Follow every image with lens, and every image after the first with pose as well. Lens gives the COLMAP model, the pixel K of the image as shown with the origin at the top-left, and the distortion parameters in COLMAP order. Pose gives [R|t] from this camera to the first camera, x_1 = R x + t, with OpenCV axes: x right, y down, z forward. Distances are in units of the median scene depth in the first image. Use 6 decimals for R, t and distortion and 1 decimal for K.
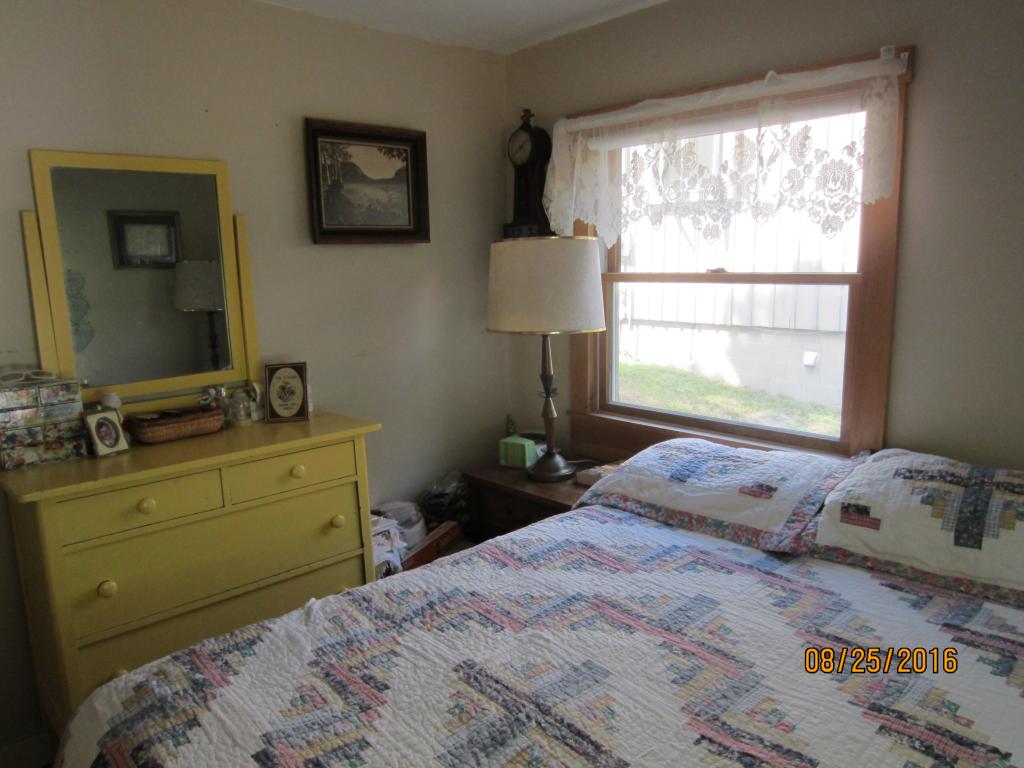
lens RADIAL K [[730.5, 0, 512.0], [0, 730.5, 384.0], [0, 0, 1]] dist [0.002218, 0.002427]
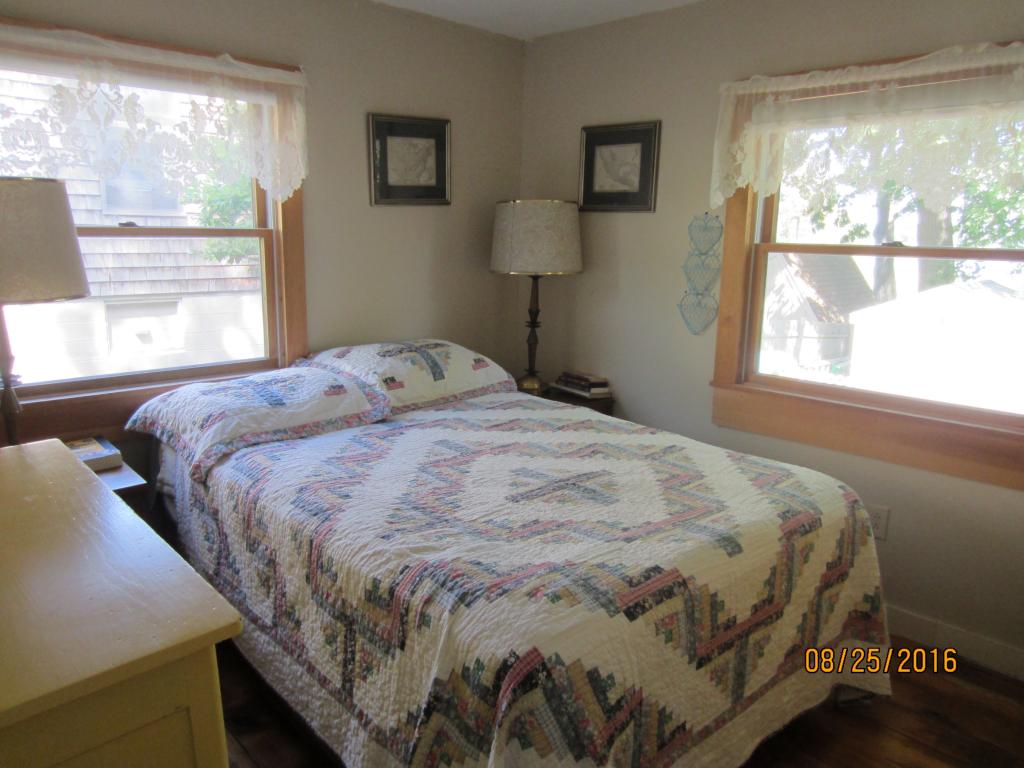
lens RADIAL K [[733.6, 0, 514.2], [0, 733.6, 383.8], [0, 0, 1]] dist [-0.023684, 0.004493]
pose [[0.005906, -0.187544, 0.982238, -1.144442], [0.155357, 0.970501, 0.184369, -0.072193], [-0.987841, 0.151509, 0.034868, 0.742079]]
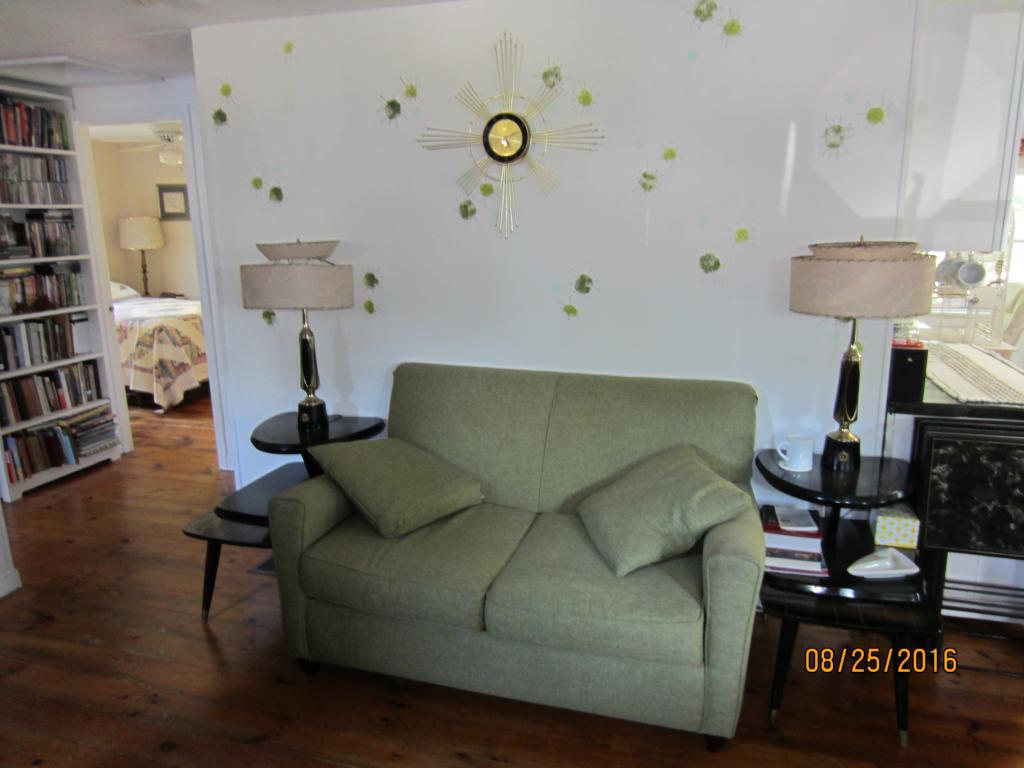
lens RADIAL K [[733.6, 0, 514.2], [0, 733.6, 383.8], [0, 0, 1]] dist [-0.023684, 0.004493]
pose [[-0.492933, -0.170049, 0.853288, -4.255431], [0.169780, 0.943063, 0.286019, -0.101715], [-0.853342, 0.285860, -0.435996, 0.949240]]
